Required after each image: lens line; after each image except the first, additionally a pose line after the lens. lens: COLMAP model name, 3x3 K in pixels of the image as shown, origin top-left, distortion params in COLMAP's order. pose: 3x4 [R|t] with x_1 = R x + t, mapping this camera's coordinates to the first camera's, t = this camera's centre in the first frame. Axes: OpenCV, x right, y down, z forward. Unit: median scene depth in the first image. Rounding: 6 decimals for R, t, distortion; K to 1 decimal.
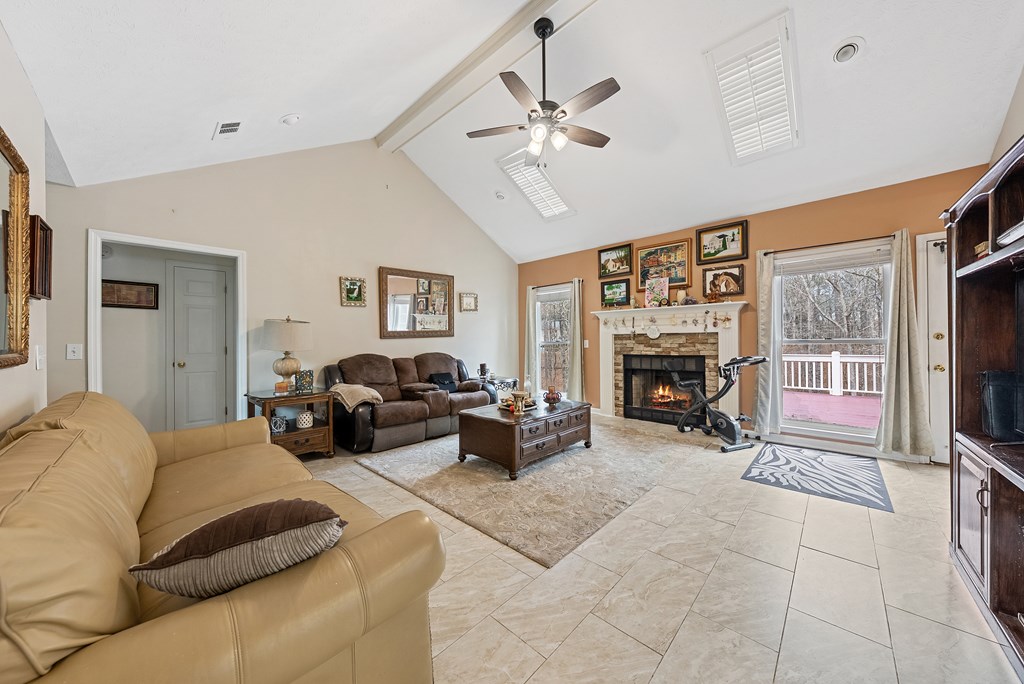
lens RADIAL K [[353.1, 0, 510.0], [0, 353.1, 340.4], [0, 0, 1]] dist [0.000608, 0.000181]
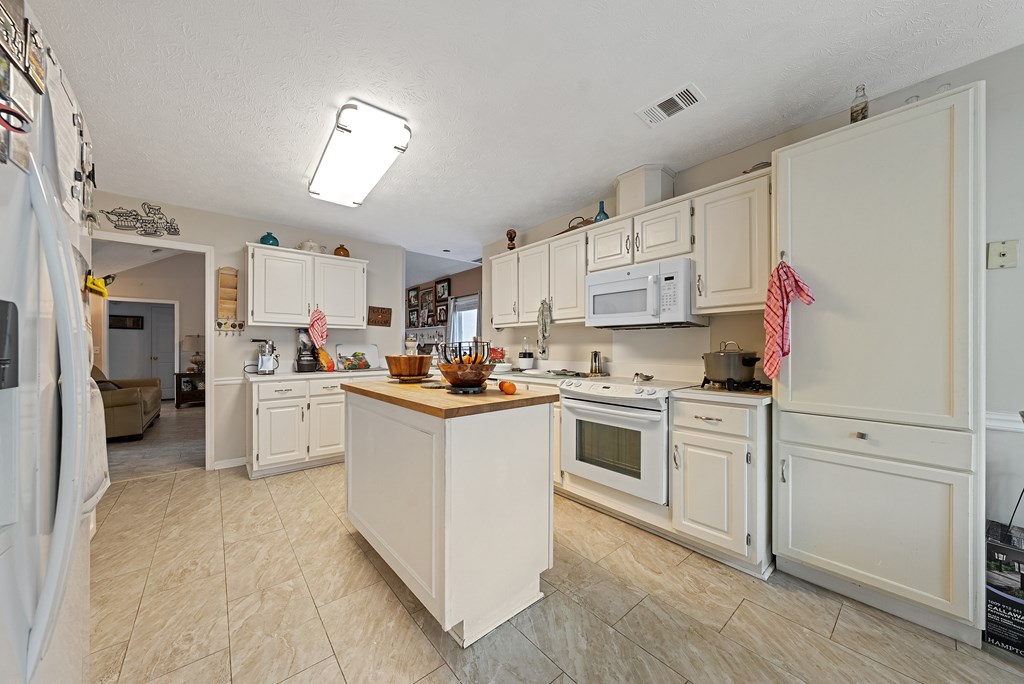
lens RADIAL K [[353.1, 0, 510.5], [0, 353.1, 345.6], [0, 0, 1]] dist [0.000608, 0.000181]
pose [[0.993187, 0.010418, -0.116065, 1.004384], [-0.010192, 0.999945, 0.002538, -0.018708], [0.116085, -0.001338, 0.993238, -0.568992]]
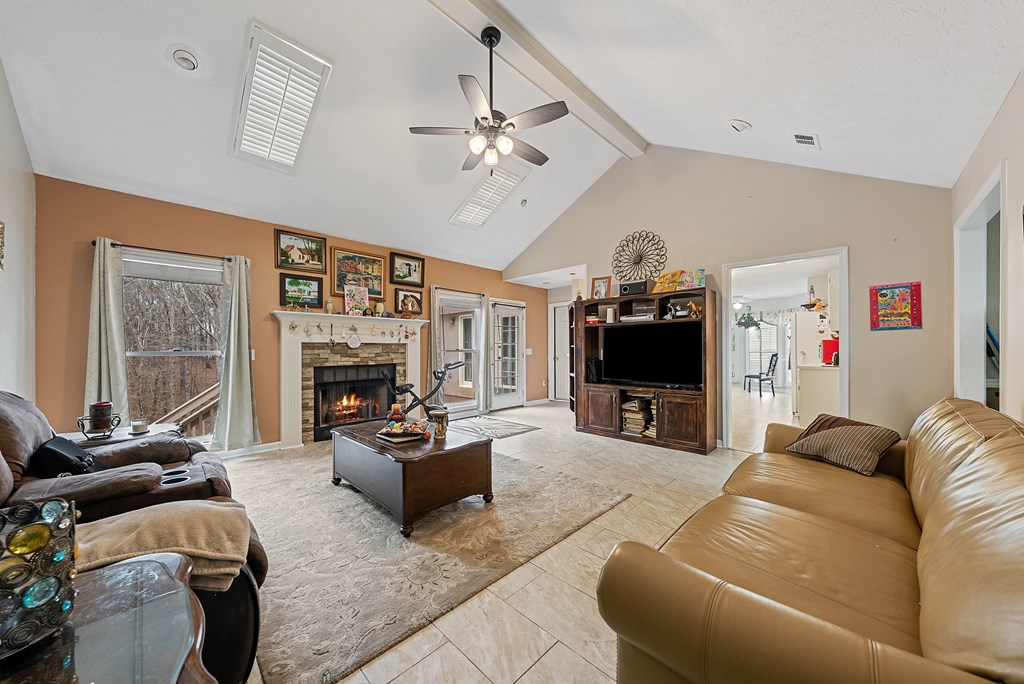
lens RADIAL K [[353.1, 0, 510.0], [0, 353.1, 349.9], [0, 0, 1]] dist [0.000608, 0.000181]
pose [[0.024735, 0.004643, 0.999683, -0.543827], [0.000311, 0.999989, -0.004652, 0.004149], [-0.999694, 0.000426, 0.024733, 0.556711]]
